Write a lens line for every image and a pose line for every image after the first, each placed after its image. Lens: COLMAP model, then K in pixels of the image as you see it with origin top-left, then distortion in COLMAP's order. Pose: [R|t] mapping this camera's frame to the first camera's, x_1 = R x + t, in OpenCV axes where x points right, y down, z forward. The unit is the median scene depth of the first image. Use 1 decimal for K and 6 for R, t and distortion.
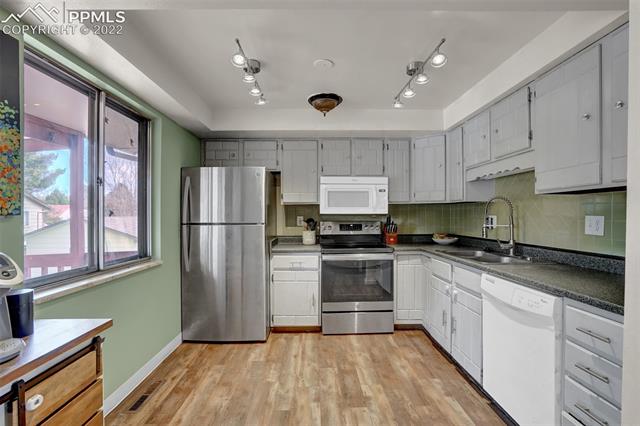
lens RADIAL K [[299.7, 0, 320.3], [0, 299.7, 215.8], [0, 0, 1]] dist [-0.052768, 0.017705]
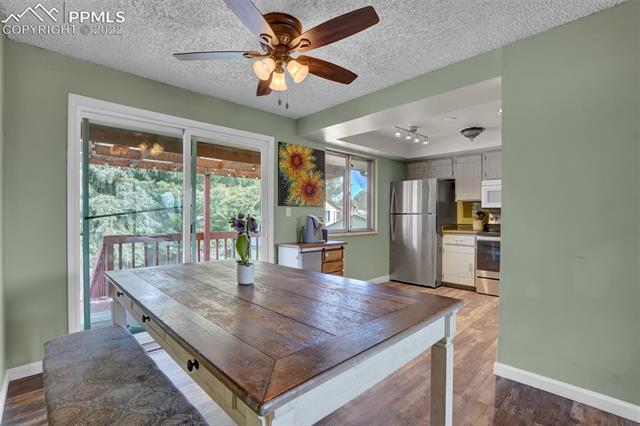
lens RADIAL K [[302.0, 0, 317.8], [0, 302.0, 215.3], [0, 0, 1]] dist [-0.030452, 0.000489]
pose [[0.676167, 0.007579, -0.736710, 0.572684], [-0.008625, 0.999960, 0.002371, 0.035925], [0.736698, 0.004751, 0.676205, -0.550554]]
